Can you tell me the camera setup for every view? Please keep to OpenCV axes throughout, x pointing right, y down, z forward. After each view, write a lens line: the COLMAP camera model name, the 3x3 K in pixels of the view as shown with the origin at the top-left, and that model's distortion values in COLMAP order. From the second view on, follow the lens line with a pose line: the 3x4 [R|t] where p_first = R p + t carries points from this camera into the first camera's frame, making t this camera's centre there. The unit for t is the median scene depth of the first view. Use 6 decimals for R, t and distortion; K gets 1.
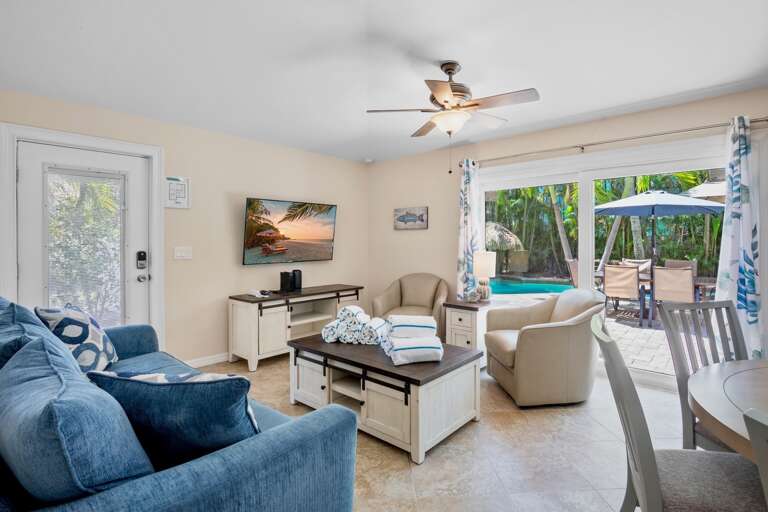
lens RADIAL K [[387.2, 0, 384.4], [0, 387.2, 239.9], [0, 0, 1]] dist [-0.000559, 0.000103]
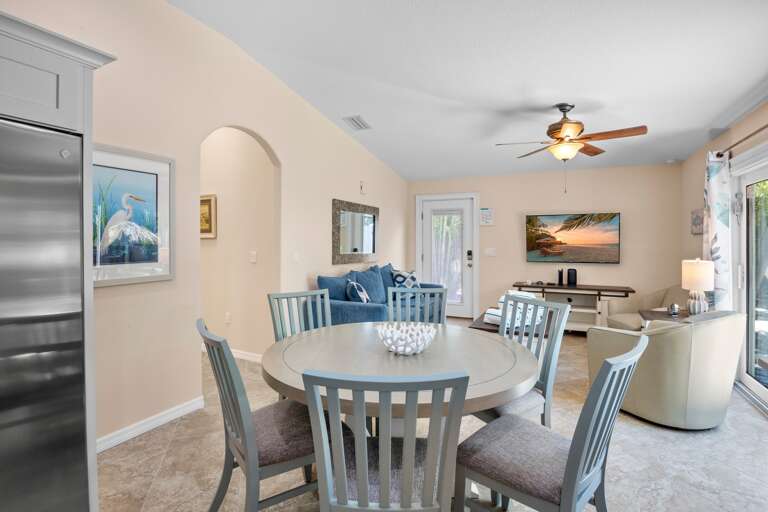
lens RADIAL K [[387.2, 0, 384.4], [0, 387.2, 239.9], [0, 0, 1]] dist [-0.000559, 0.000103]
pose [[0.308240, -0.002969, -0.951304, 0.790465], [-0.004535, 0.999979, -0.004590, -0.008777], [0.951298, 0.005729, 0.308220, 0.040362]]
